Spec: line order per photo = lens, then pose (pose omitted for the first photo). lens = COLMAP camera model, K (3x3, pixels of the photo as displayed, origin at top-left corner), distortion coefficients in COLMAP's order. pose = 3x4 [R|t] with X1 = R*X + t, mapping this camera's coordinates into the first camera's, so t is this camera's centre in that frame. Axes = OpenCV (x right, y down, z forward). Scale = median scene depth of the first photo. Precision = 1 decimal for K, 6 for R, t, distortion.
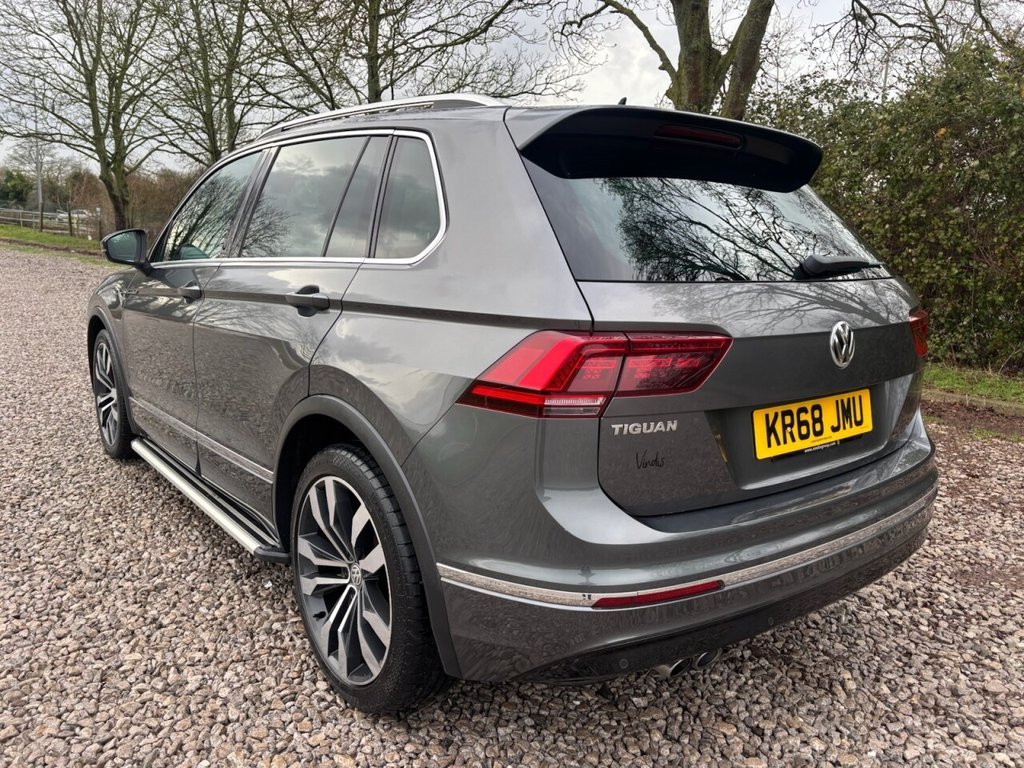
lens RADIAL K [[769.5, 0, 513.8], [0, 769.5, 380.8], [0, 0, 1]] dist [0.063292, -0.064775]
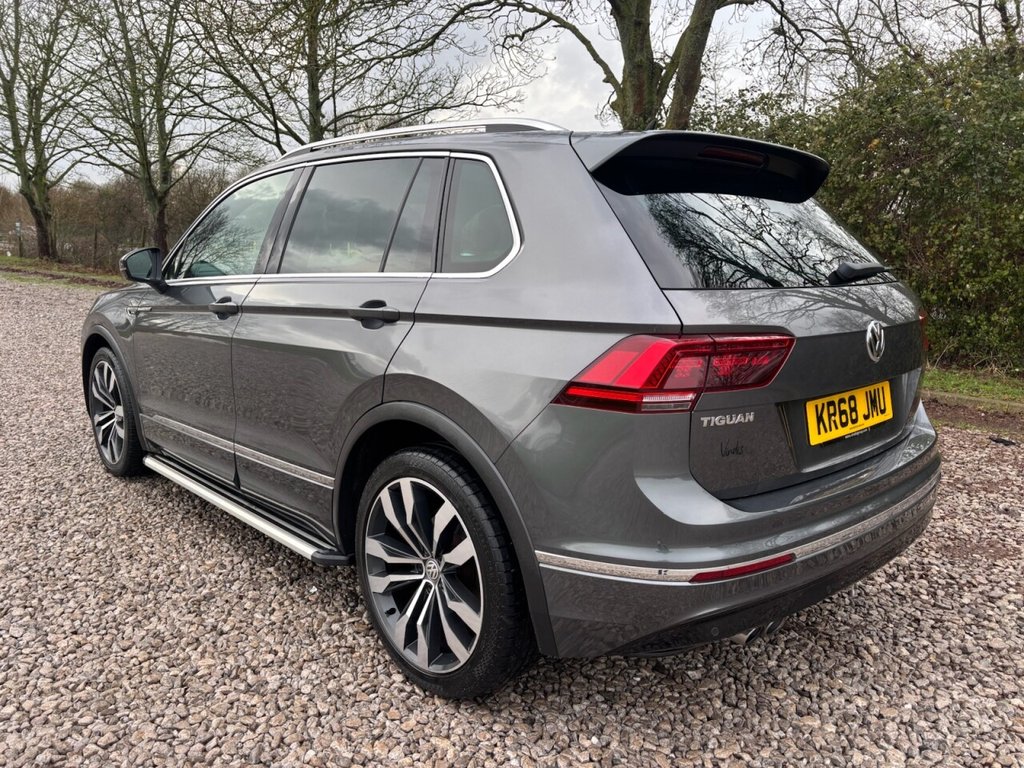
lens RADIAL K [[769.5, 0, 512.3], [0, 769.5, 380.7], [0, 0, 1]] dist [0.063292, -0.064775]
pose [[0.996159, -0.030299, 0.082152, -0.165419], [0.031160, 0.999472, -0.009225, 0.003860], [-0.081829, 0.011750, 0.996577, -0.066351]]
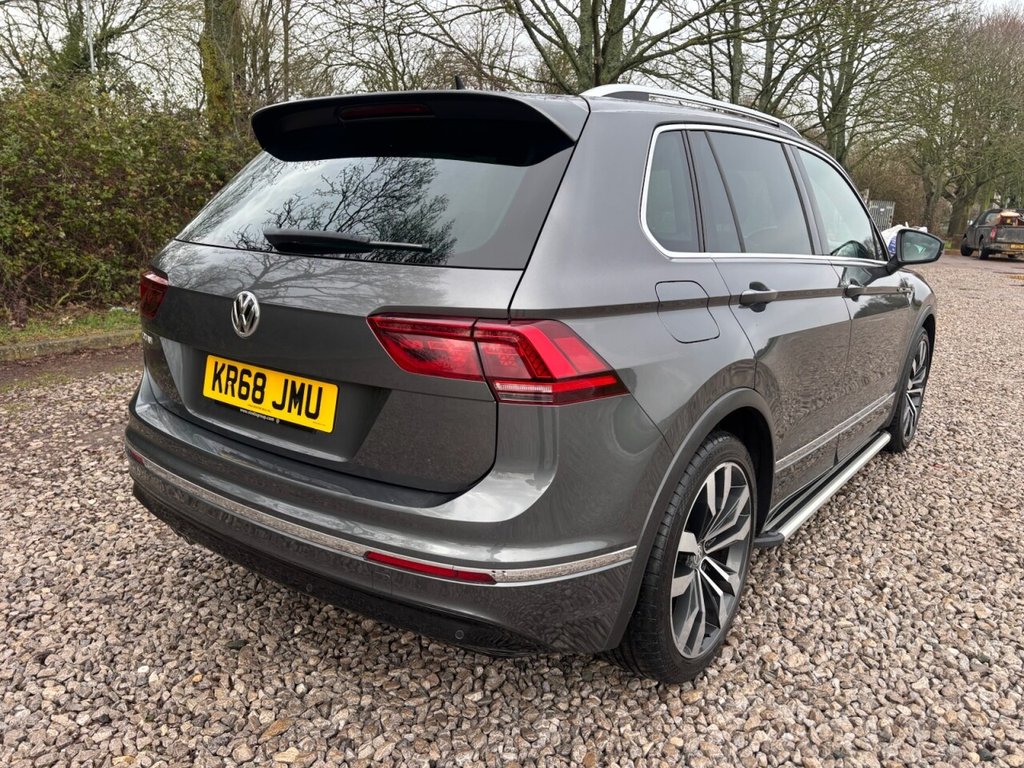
lens RADIAL K [[769.5, 0, 520.6], [0, 769.5, 382.4], [0, 0, 1]] dist [0.063292, -0.064775]
pose [[0.256155, 0.193471, -0.947076, 1.266645], [-0.201235, 0.968972, 0.143516, -0.151125], [0.945457, 0.153823, 0.287141, 0.904565]]
